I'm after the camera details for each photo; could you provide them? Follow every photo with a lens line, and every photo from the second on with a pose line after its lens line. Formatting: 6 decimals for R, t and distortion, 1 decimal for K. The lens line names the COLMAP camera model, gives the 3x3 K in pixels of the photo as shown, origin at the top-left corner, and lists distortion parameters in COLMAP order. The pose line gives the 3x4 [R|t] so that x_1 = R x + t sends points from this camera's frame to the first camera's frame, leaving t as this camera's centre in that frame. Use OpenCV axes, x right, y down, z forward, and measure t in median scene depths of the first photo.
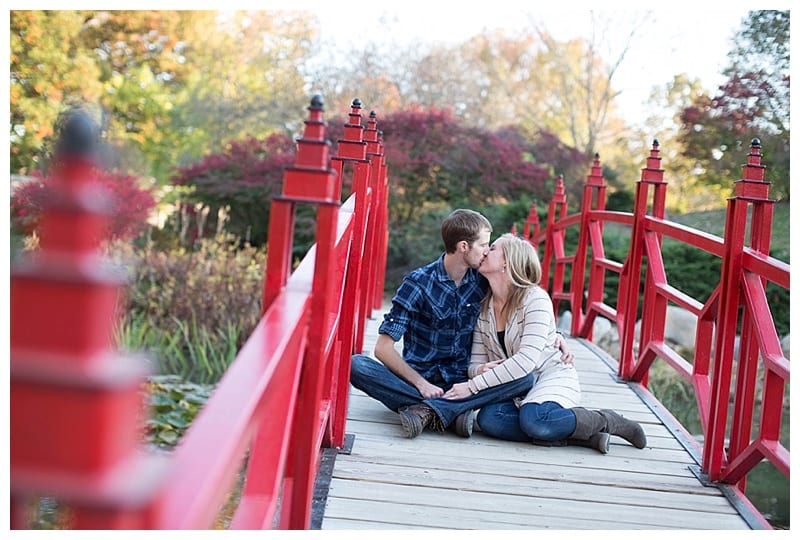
lens RADIAL K [[1864.9, 0, 400.0], [0, 1864.9, 270.0], [0, 0, 1]] dist [-0.311722, 4.534774]
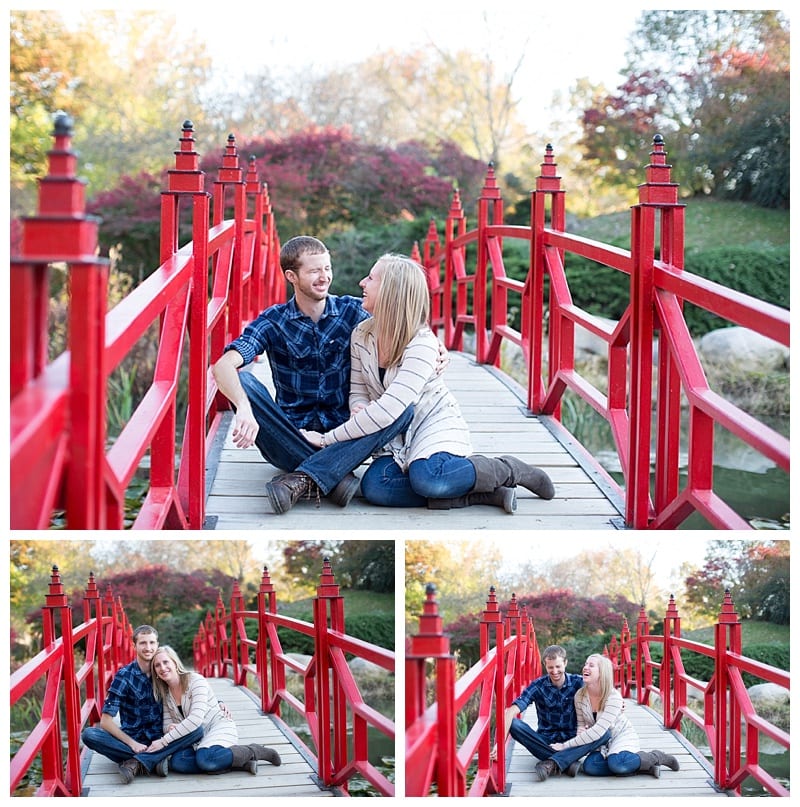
lens RADIAL K [[3765.9, 0, 400.0], [0, 3765.9, 403.5], [0, 0, 1]] dist [-0.327190, 16.266302]
pose [[0.990319, -0.076468, 0.115849, -0.184467], [0.077142, 0.997019, -0.001335, 0.062234], [-0.115401, 0.010259, 0.993266, -0.957223]]
